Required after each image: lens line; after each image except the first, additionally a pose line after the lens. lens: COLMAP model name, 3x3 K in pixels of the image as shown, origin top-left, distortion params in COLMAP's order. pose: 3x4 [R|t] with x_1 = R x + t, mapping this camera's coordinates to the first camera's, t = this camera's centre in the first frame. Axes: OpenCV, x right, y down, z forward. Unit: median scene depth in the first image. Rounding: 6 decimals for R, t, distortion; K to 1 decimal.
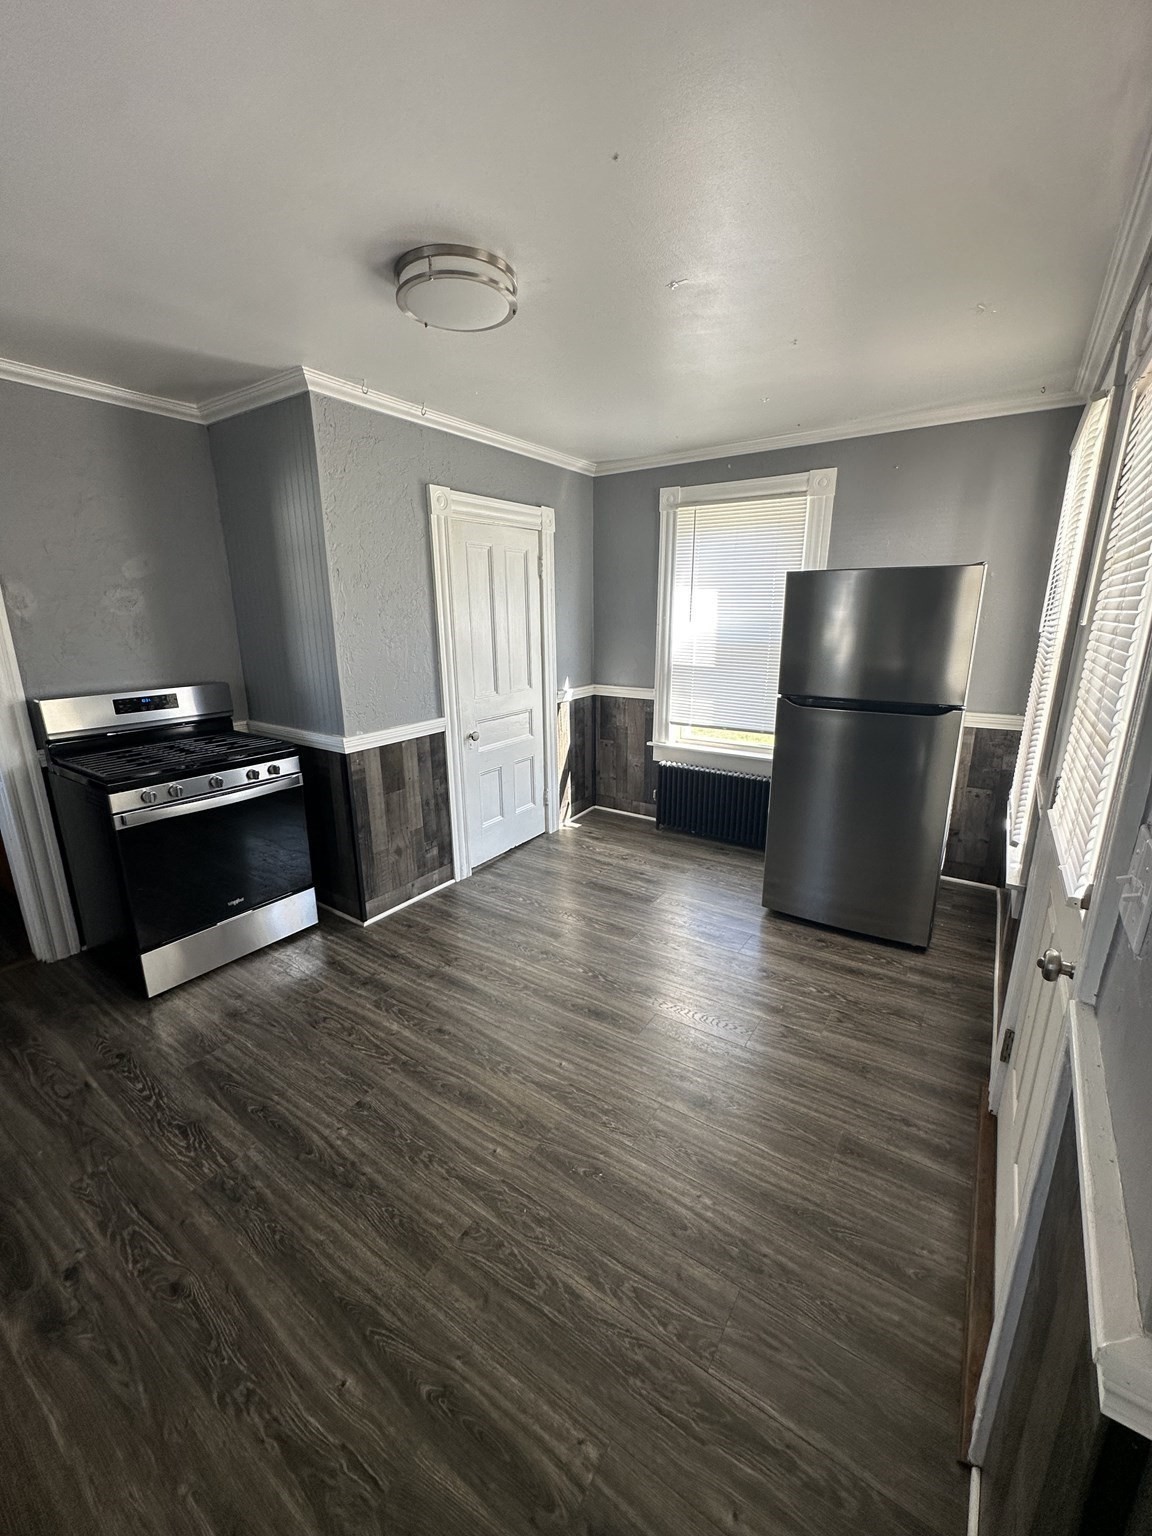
lens RADIAL K [[611.5, 0, 580.1], [0, 611.5, 761.0], [0, 0, 1]] dist [-0.000208, 0.000113]
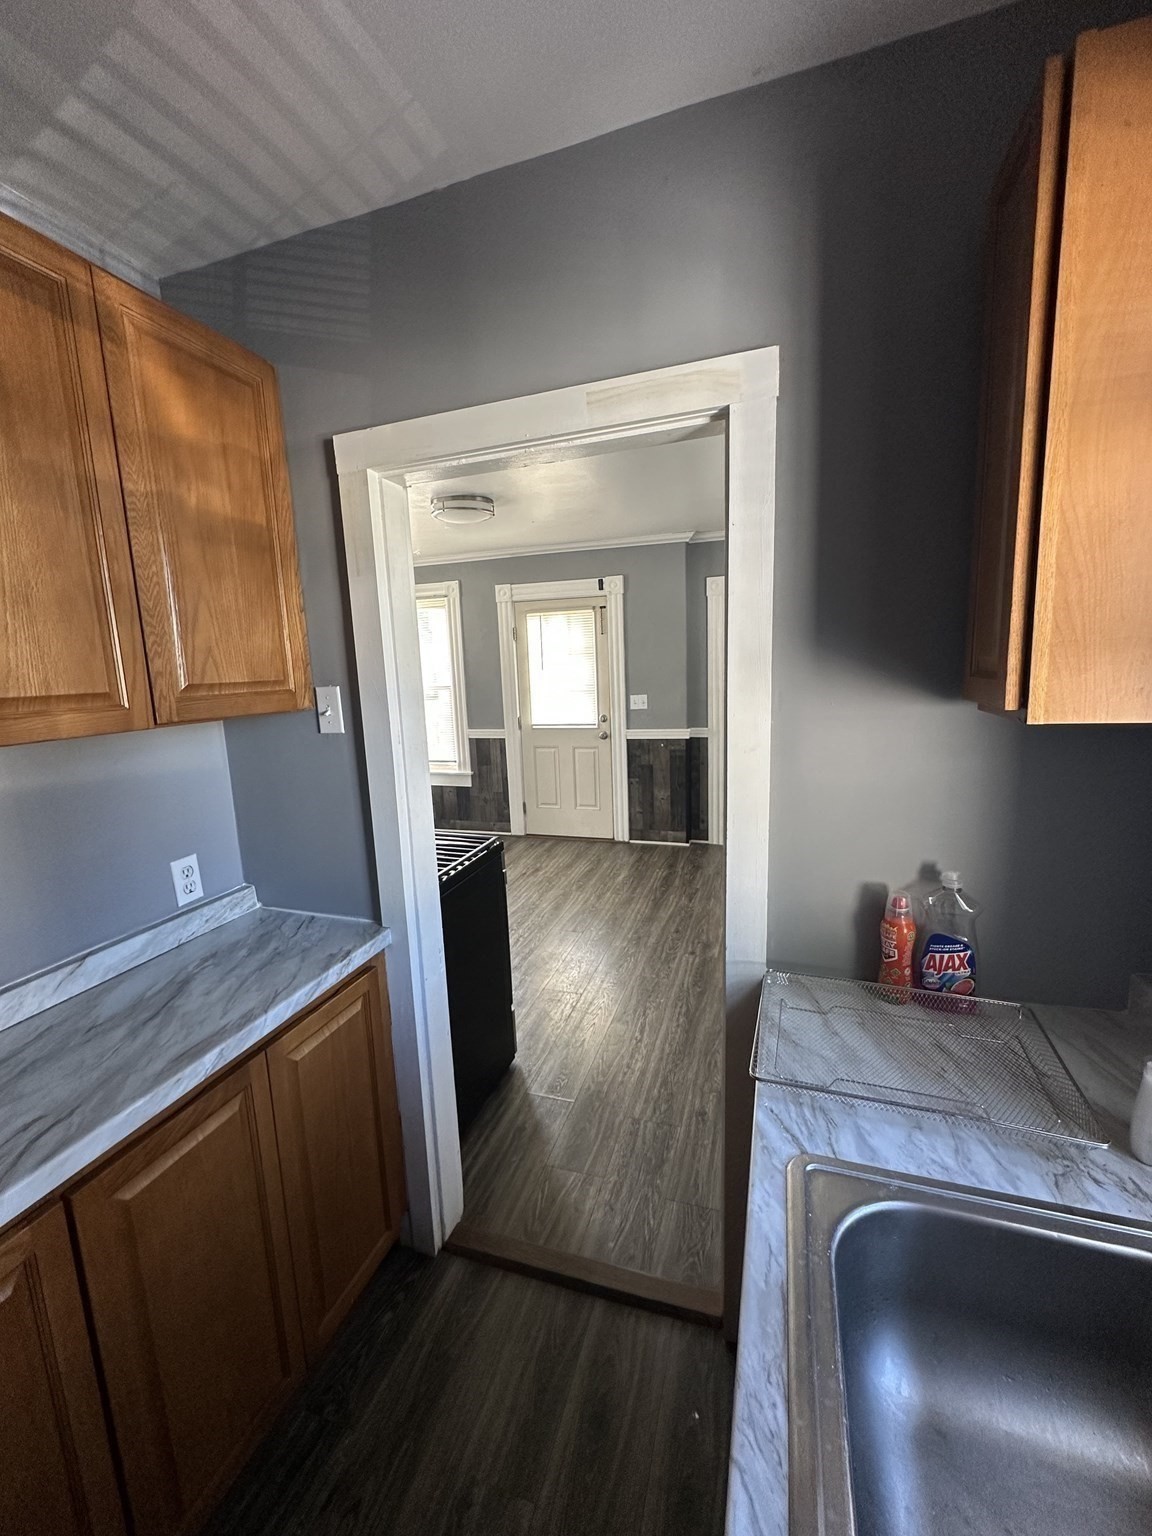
lens RADIAL K [[611.5, 0, 580.1], [0, 611.5, 761.0], [0, 0, 1]] dist [-0.000208, 0.000113]
pose [[-0.276343, -0.140463, 0.950739, -2.693258], [0.276937, 0.935662, 0.218731, -0.411062], [-0.920294, 0.323739, -0.219664, 1.613654]]
